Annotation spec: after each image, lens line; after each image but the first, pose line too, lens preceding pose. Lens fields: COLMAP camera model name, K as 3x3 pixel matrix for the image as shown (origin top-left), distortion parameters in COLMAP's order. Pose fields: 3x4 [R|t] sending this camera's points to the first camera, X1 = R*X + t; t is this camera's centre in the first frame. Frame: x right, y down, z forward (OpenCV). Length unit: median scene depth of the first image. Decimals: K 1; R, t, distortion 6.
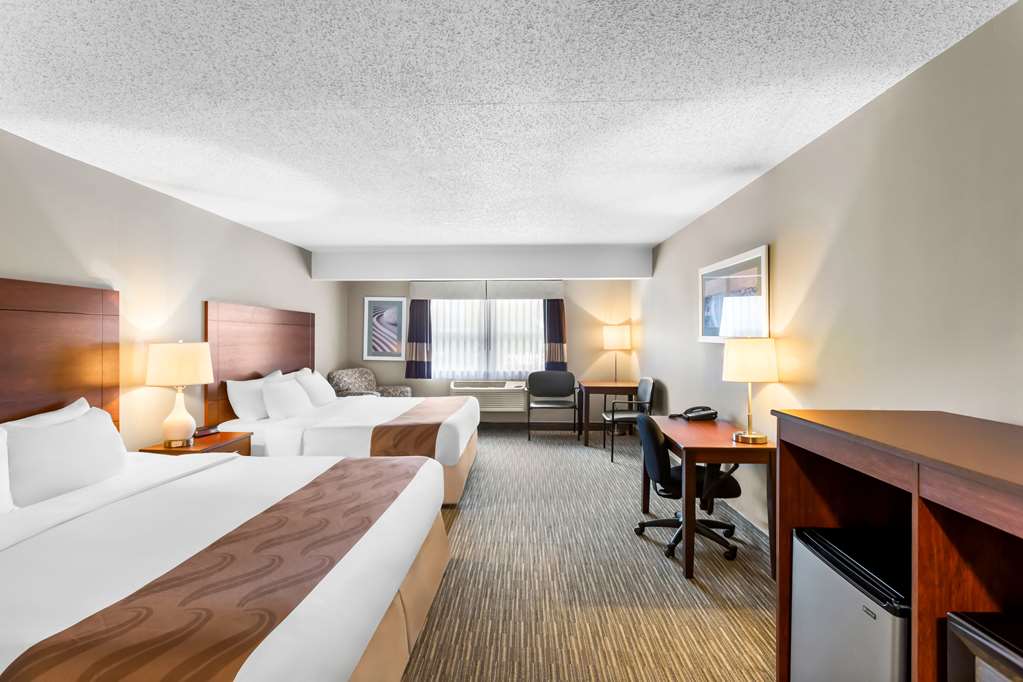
lens RADIAL K [[511.0, 0, 511.5], [0, 511.0, 341.0], [0, 0, 1]] dist [-0.003275, 0.001021]
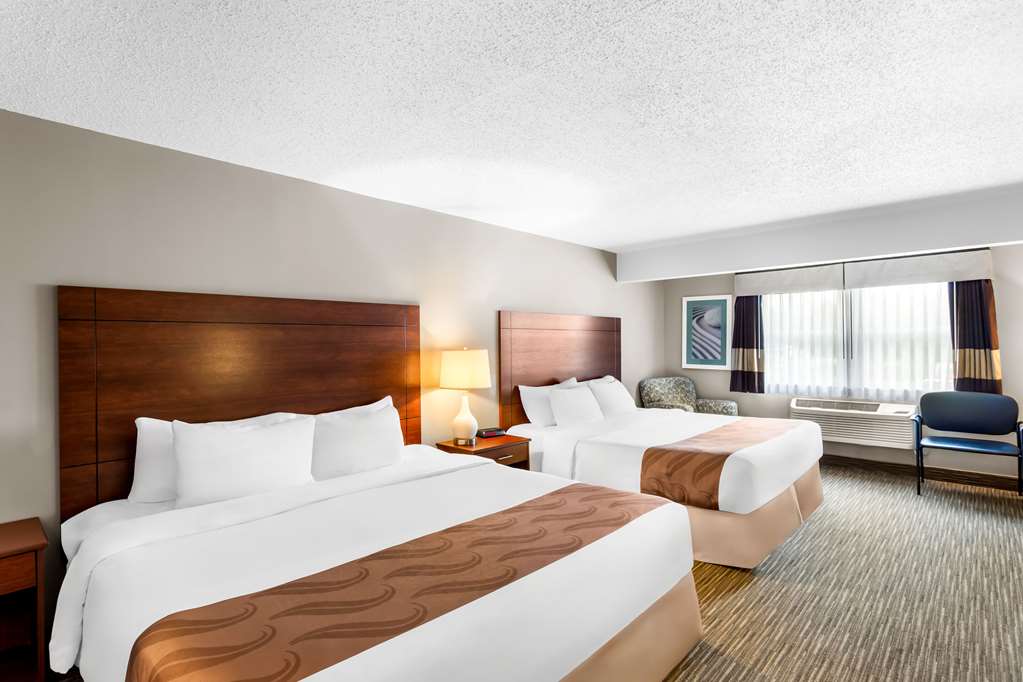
lens RADIAL K [[511.0, 0, 511.5], [0, 511.0, 341.0], [0, 0, 1]] dist [-0.003275, 0.001021]
pose [[0.739438, -0.011448, -0.673127, 0.097869], [0.004745, 0.999919, -0.011794, -0.001088], [0.673208, 0.005527, 0.739433, 0.154451]]
